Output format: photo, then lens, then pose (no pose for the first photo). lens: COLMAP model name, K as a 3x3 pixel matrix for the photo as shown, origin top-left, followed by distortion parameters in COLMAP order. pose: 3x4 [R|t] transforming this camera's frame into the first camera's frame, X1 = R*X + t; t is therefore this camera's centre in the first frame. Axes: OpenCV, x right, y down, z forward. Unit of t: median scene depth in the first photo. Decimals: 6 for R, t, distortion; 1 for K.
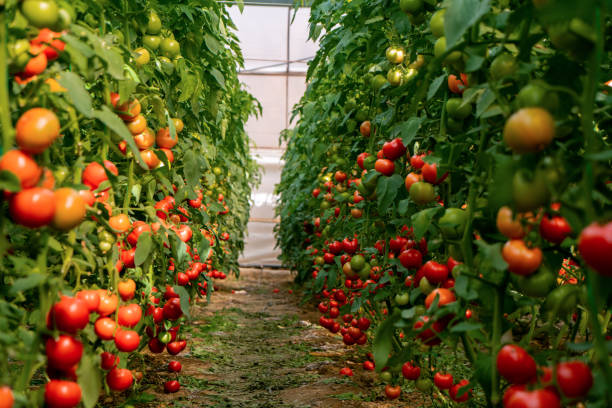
lens RADIAL K [[1176.2, 0, 306.0], [0, 1176.2, 204.0], [0, 0, 1]] dist [0.067548, 0.163967]
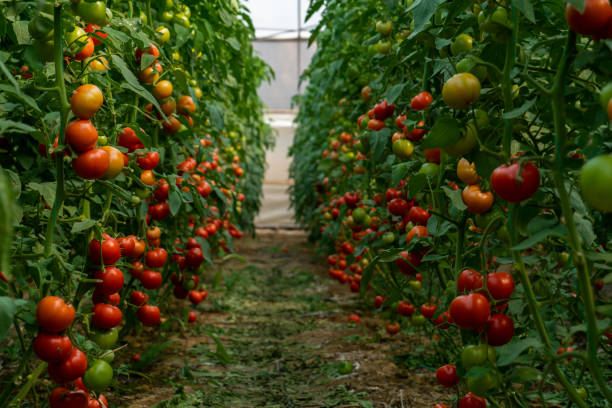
lens RADIAL K [[1176.2, 0, 306.0], [0, 1176.2, 204.0], [0, 0, 1]] dist [0.067548, 0.163967]
pose [[0.999775, -0.016068, -0.013828, 0.005530], [0.016491, 0.999383, 0.031025, 0.002575], [0.013321, -0.031246, 0.999423, -0.065661]]
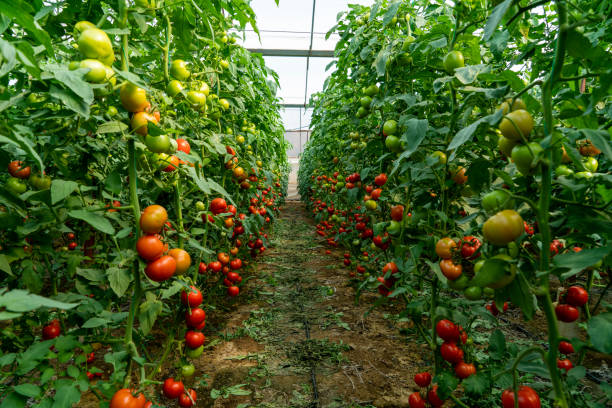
lens RADIAL K [[396.9, 0, 306.0], [0, 396.9, 204.0], [0, 0, 1]] dist [-0.005191, 0.000054]
pose [[0.999692, -0.024612, -0.003330, -0.007486], [0.024798, 0.996553, 0.079163, -0.028485], [0.001370, -0.079221, 0.996856, 0.116943]]
